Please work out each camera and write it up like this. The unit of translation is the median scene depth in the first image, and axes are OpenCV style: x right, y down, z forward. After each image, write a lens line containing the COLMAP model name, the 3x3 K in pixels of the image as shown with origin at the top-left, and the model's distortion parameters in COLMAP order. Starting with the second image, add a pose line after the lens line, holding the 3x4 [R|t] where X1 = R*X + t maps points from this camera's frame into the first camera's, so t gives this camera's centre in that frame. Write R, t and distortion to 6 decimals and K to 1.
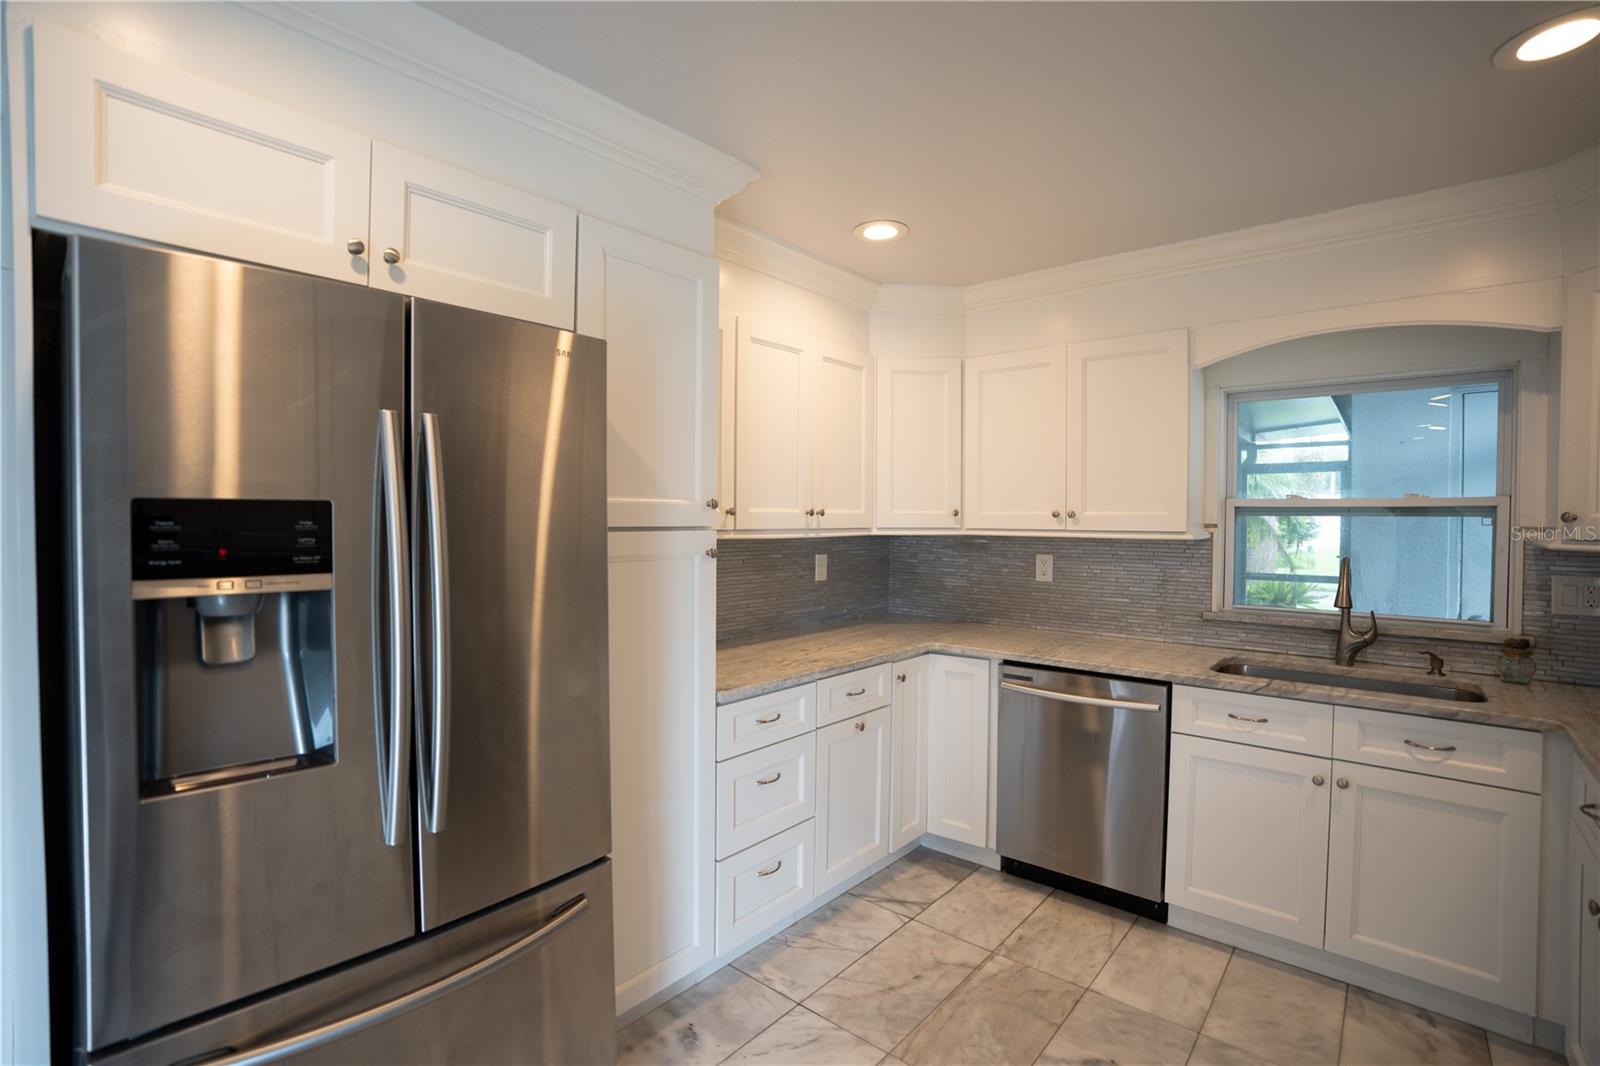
lens RADIAL K [[737.9, 0, 789.2], [0, 737.9, 522.9], [0, 0, 1]] dist [-0.065189, 0.021410]
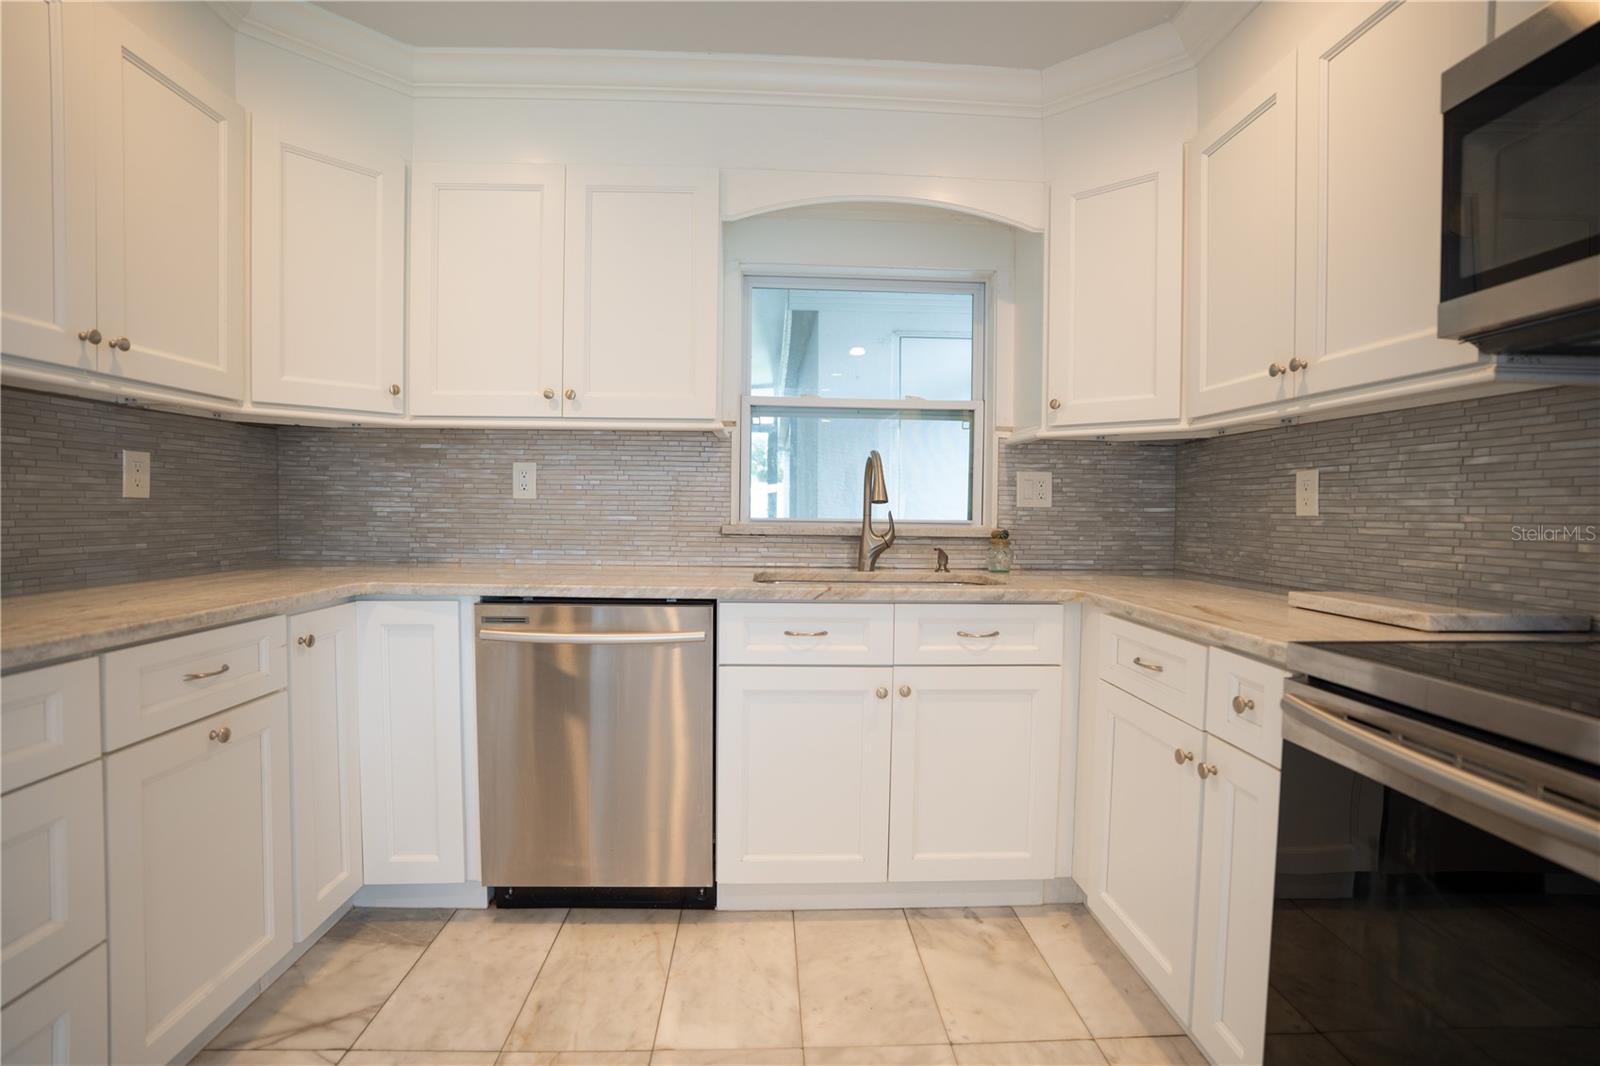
lens RADIAL K [[737.9, 0, 796.8], [0, 737.9, 538.4], [0, 0, 1]] dist [-0.065189, 0.021410]
pose [[0.726568, -0.024403, 0.686661, 0.053192], [-0.005007, 0.999155, 0.040807, 0.119052], [-0.687076, -0.033087, 0.725831, 0.367831]]
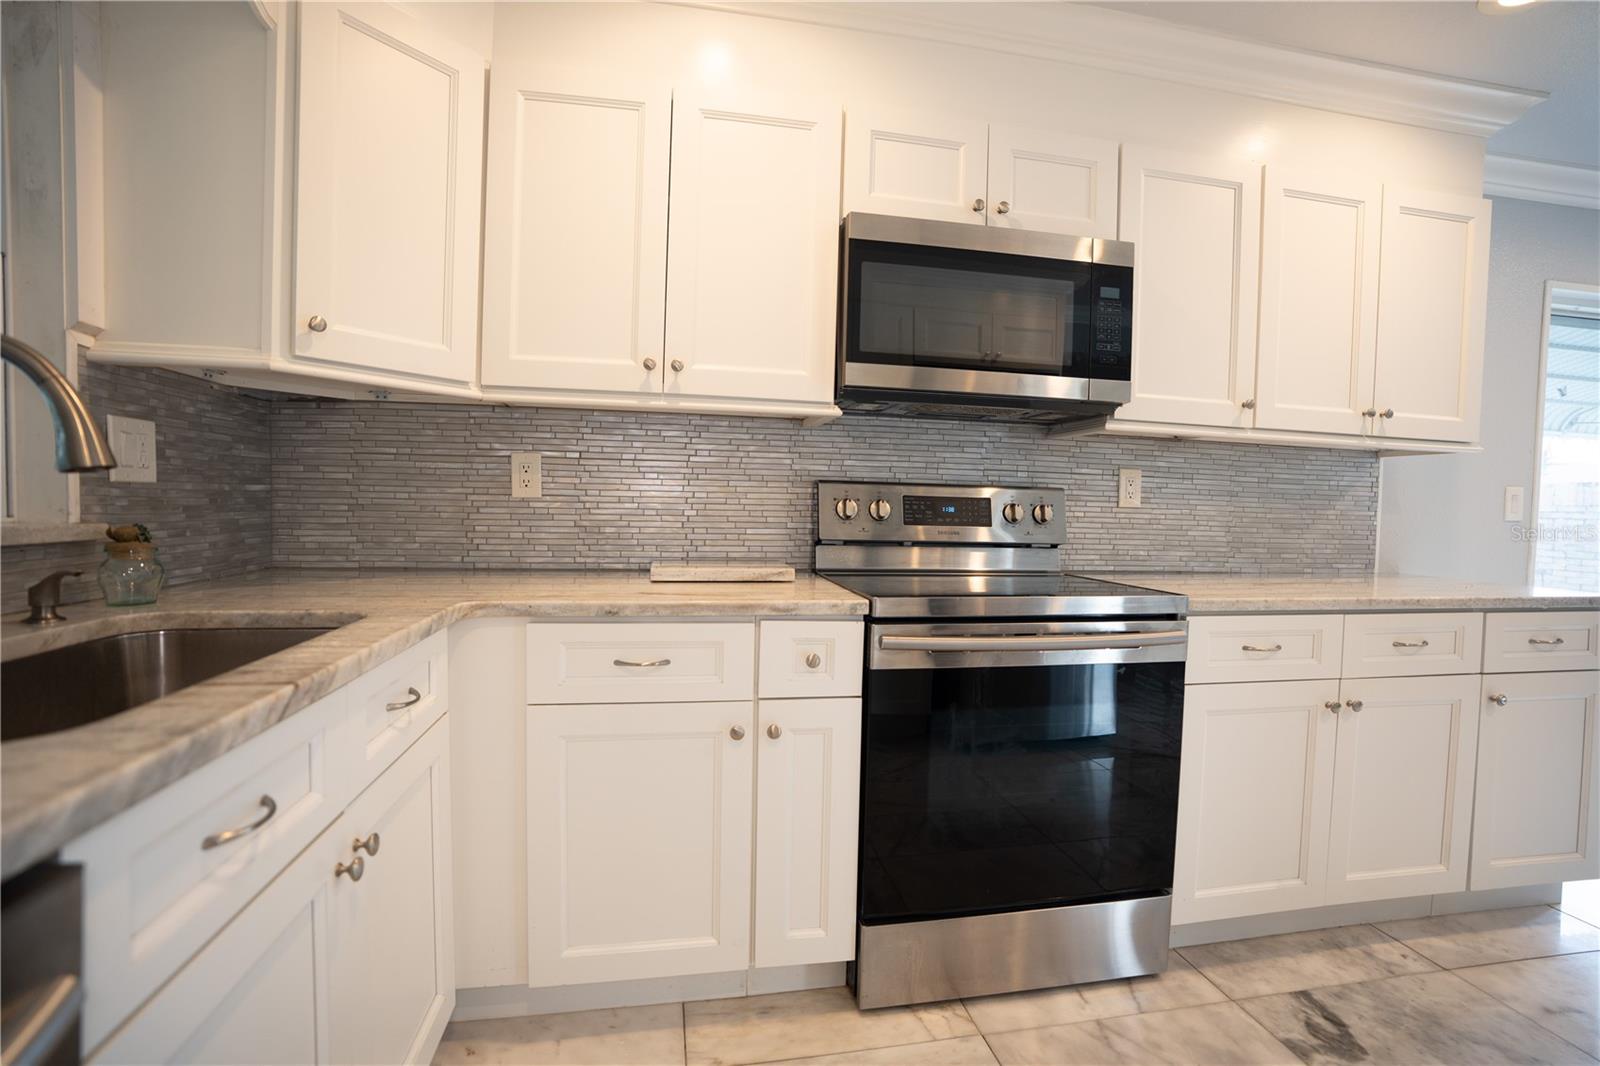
lens RADIAL K [[737.9, 0, 797.6], [0, 737.9, 538.5], [0, 0, 1]] dist [-0.065189, 0.021410]
pose [[-0.781119, -0.050643, 0.622326, 0.247146], [-0.021858, 0.998312, 0.053804, 0.118721], [-0.624000, 0.028424, -0.780907, 0.990846]]
